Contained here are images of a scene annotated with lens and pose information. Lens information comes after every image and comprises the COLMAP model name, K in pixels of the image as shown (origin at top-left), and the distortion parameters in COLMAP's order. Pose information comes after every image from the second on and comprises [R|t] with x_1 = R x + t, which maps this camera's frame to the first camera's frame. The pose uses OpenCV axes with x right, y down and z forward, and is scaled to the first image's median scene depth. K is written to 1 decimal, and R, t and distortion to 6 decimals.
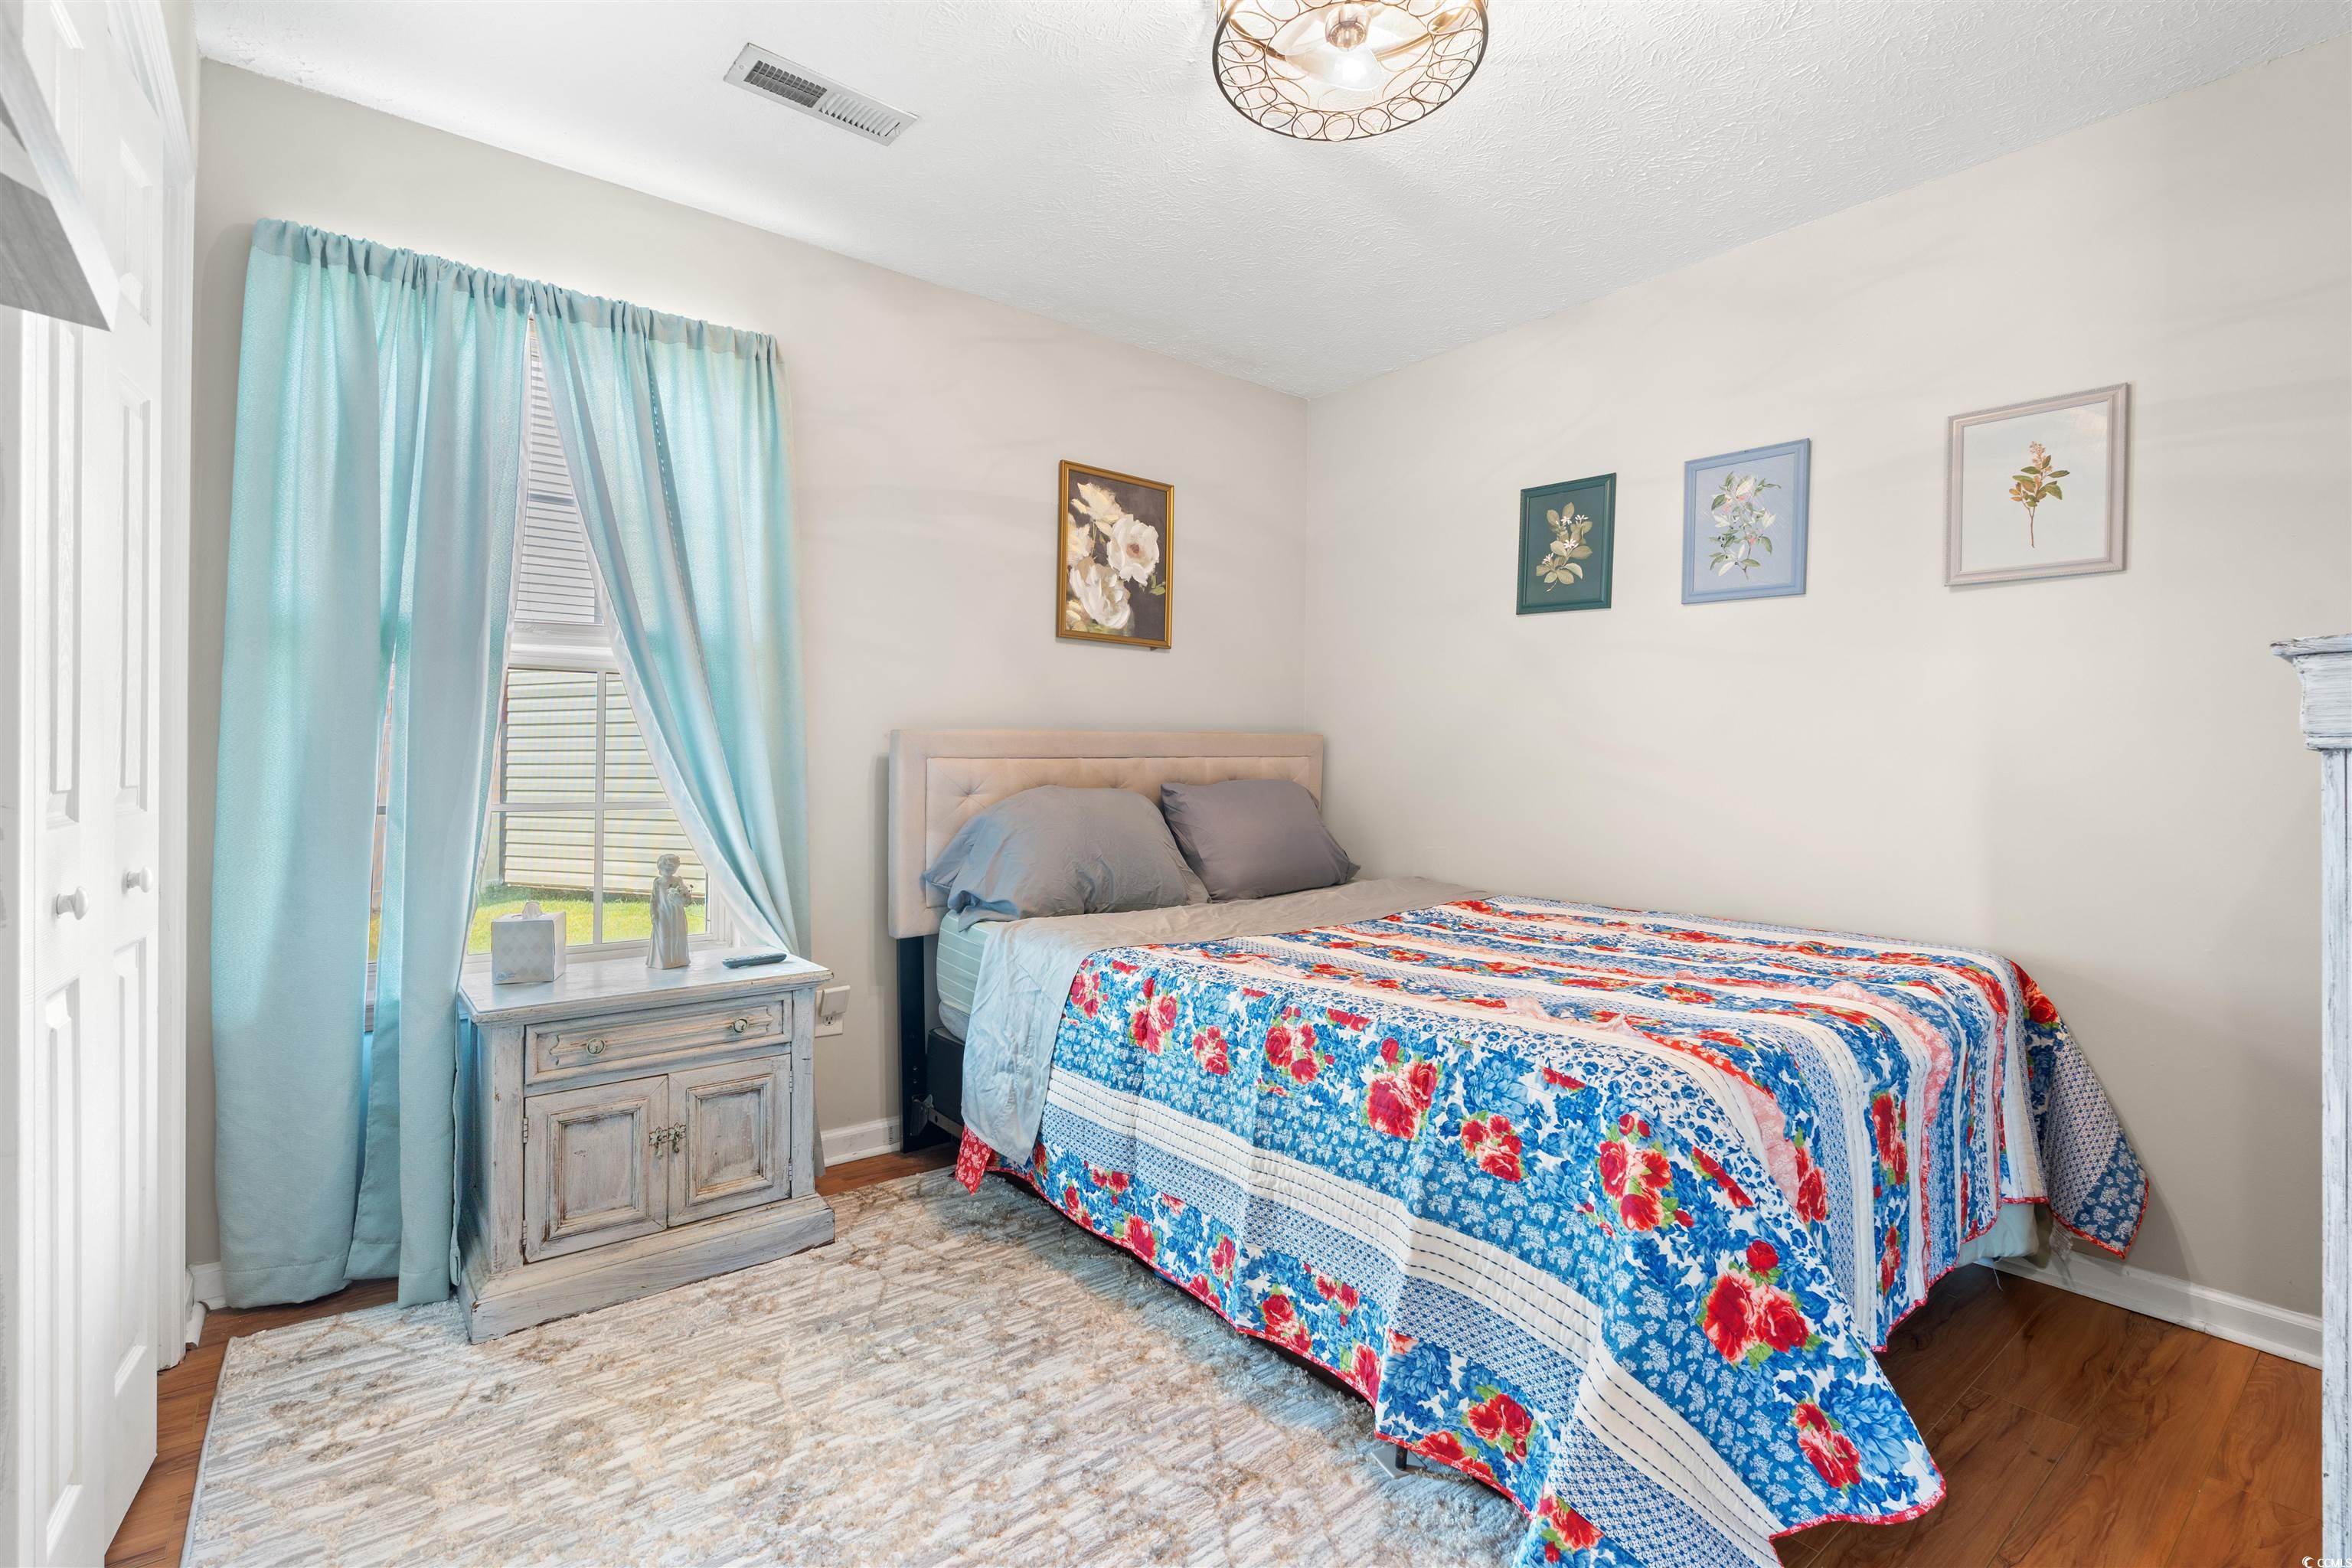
lens RADIAL K [[1069.4, 0, 1166.4], [0, 1069.4, 780.1], [0, 0, 1]] dist [-0.004535, -0.000332]
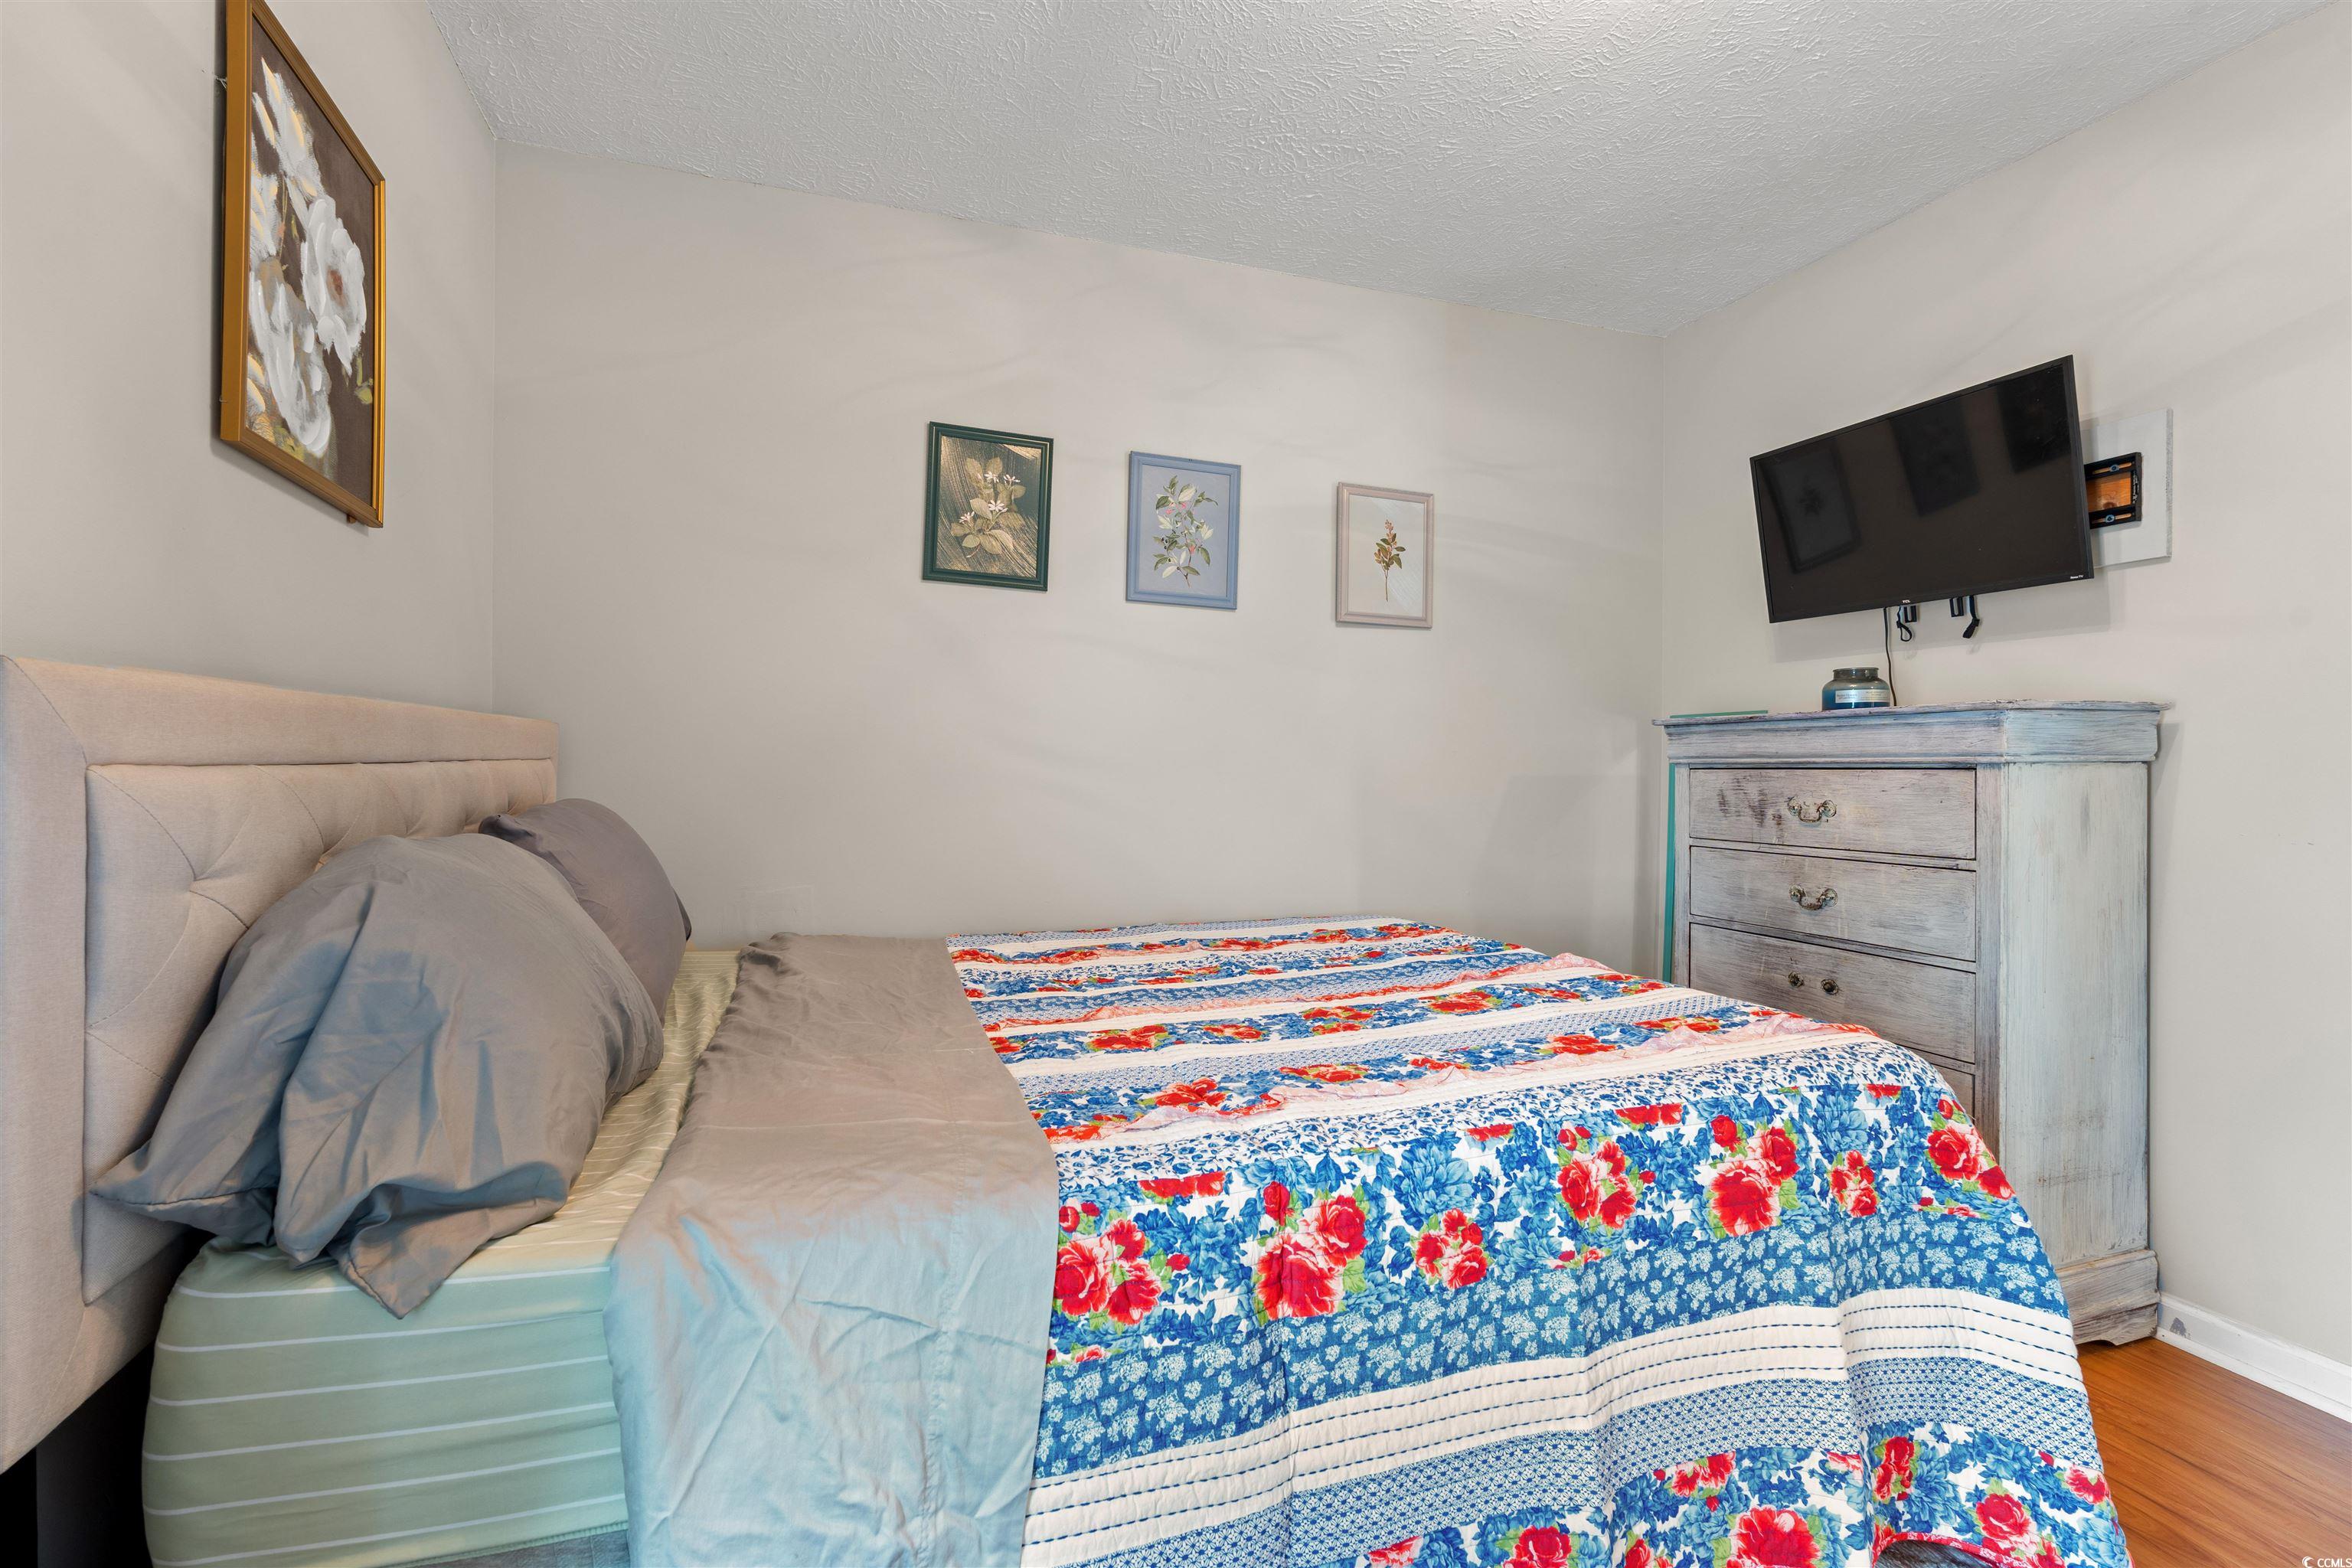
lens RADIAL K [[1069.4, 0, 1180.5], [0, 1069.4, 777.3], [0, 0, 1]] dist [-0.004535, -0.000332]
pose [[0.331588, -0.012702, 0.943339, -0.413051], [0.016493, 0.999835, 0.007665, -0.016164], [-0.943280, 0.013017, 0.331743, 0.675916]]
